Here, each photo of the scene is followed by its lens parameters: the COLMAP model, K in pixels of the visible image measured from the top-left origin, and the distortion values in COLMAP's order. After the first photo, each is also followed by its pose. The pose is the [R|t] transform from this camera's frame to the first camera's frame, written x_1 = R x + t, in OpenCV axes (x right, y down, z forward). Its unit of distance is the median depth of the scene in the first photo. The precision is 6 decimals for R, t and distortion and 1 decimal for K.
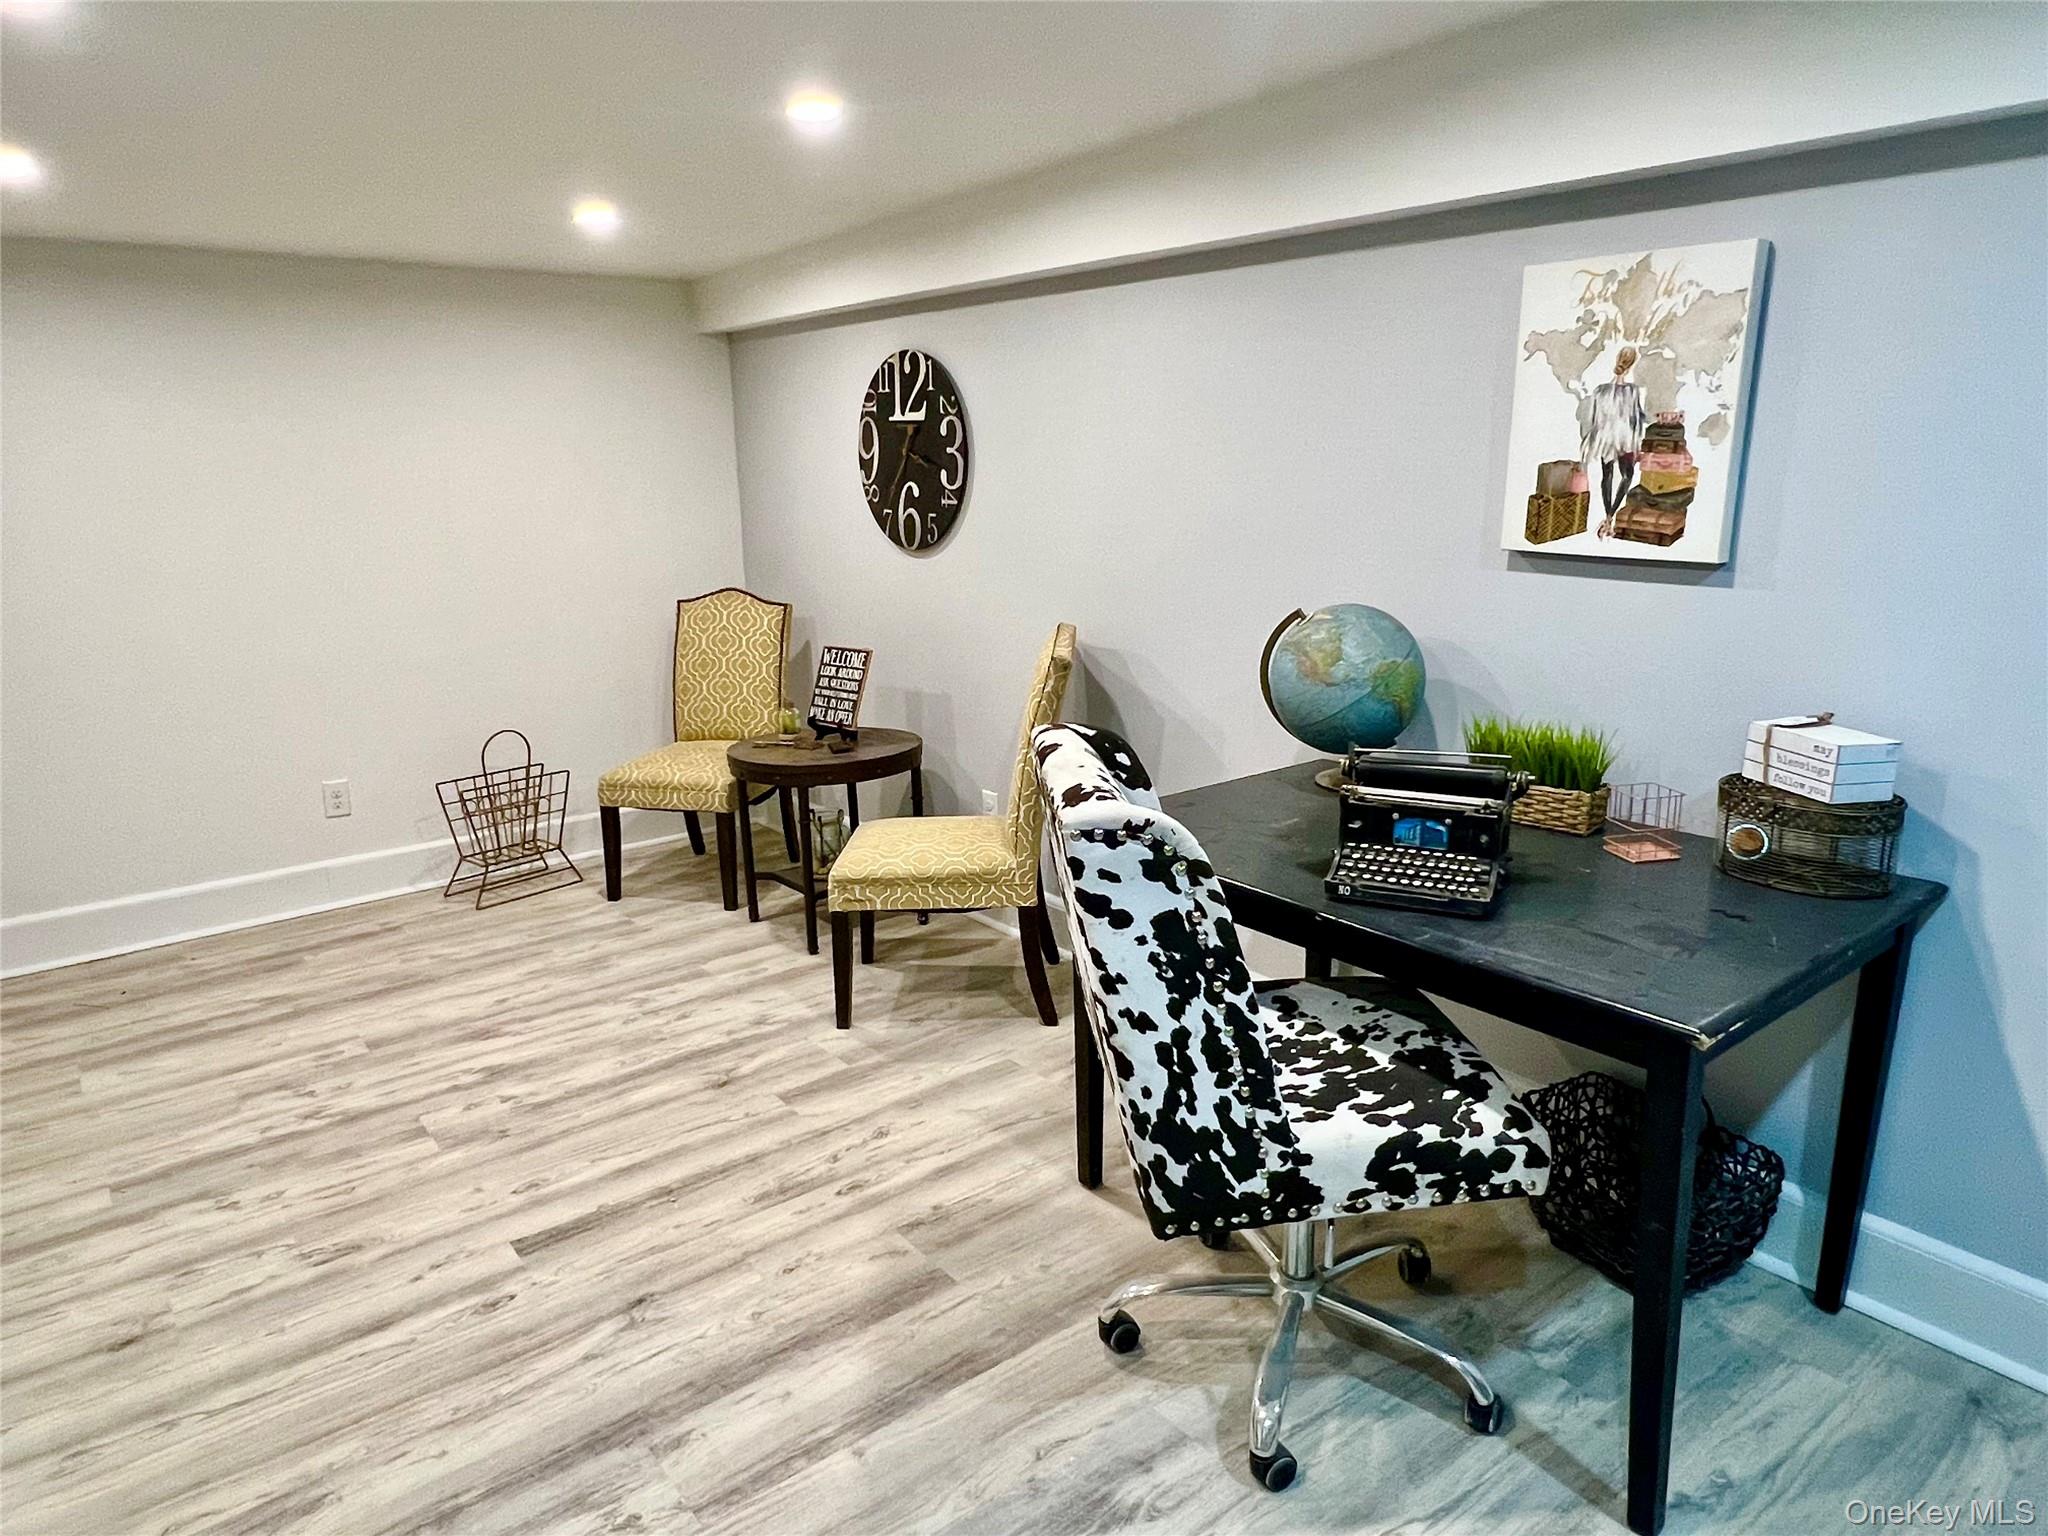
lens RADIAL K [[1272.6, 0, 1022.7], [0, 1272.6, 777.6], [0, 0, 1]] dist [-0.006265, -0.000215]
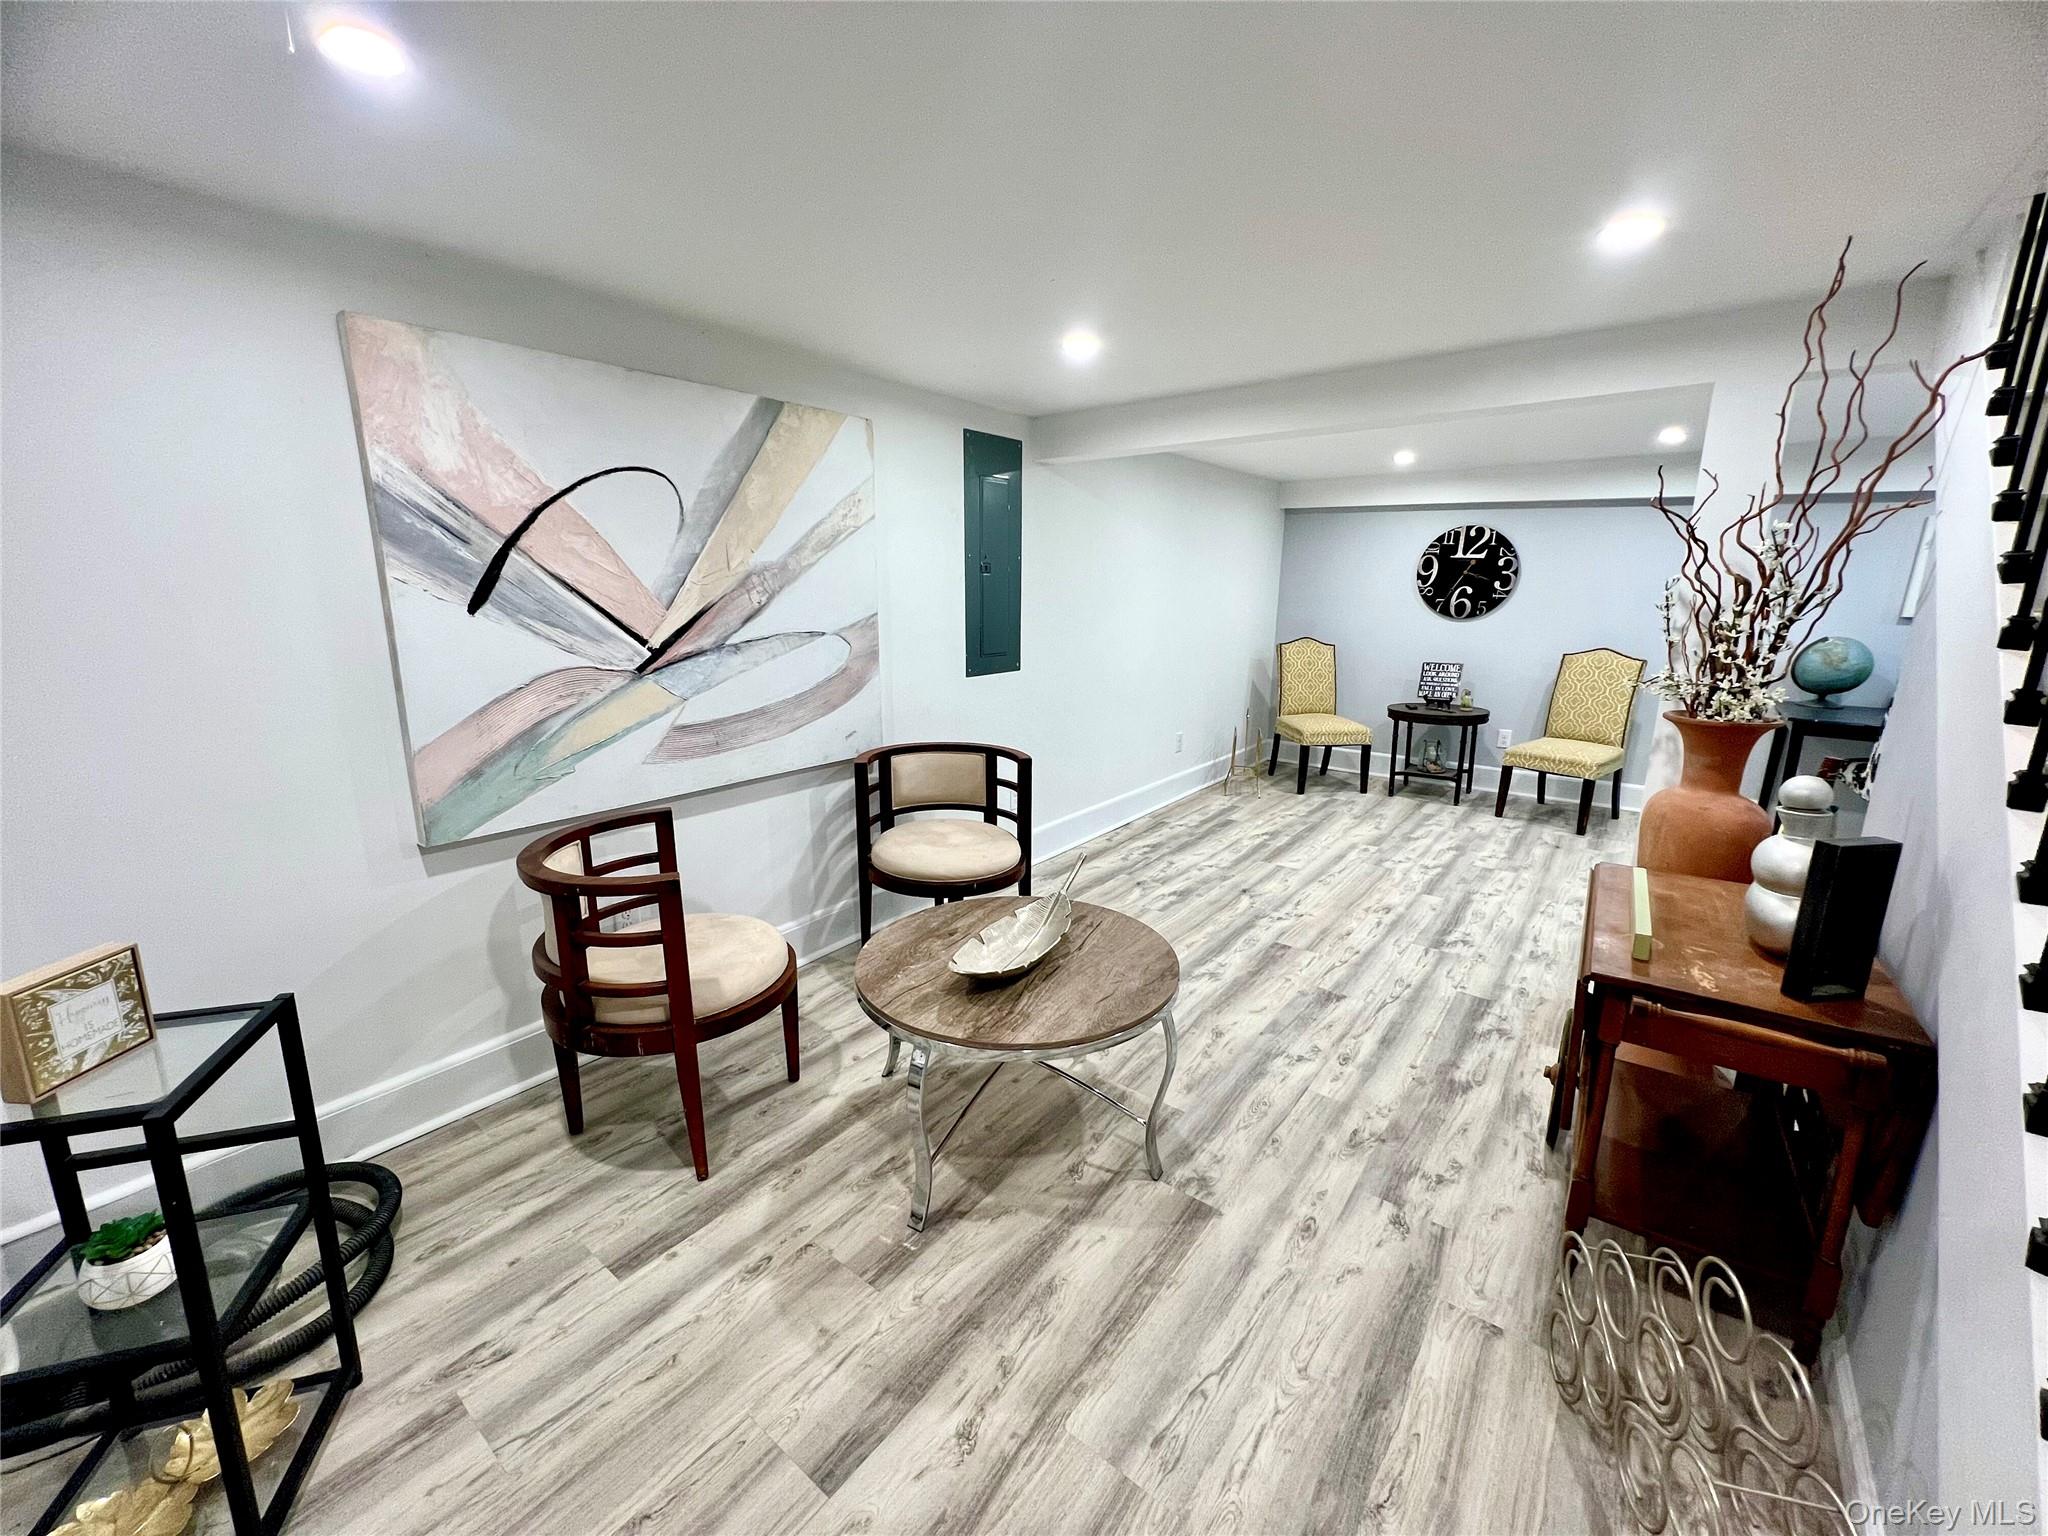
lens RADIAL K [[818.2, 0, 1024.2], [0, 818.2, 755.1], [0, 0, 1]] dist [0.000602, 0.000081]
pose [[0.962101, -0.016895, 0.272170, -1.232054], [0.027968, 0.998929, -0.036855, 0.084666], [-0.271256, 0.043071, 0.961543, -0.114826]]
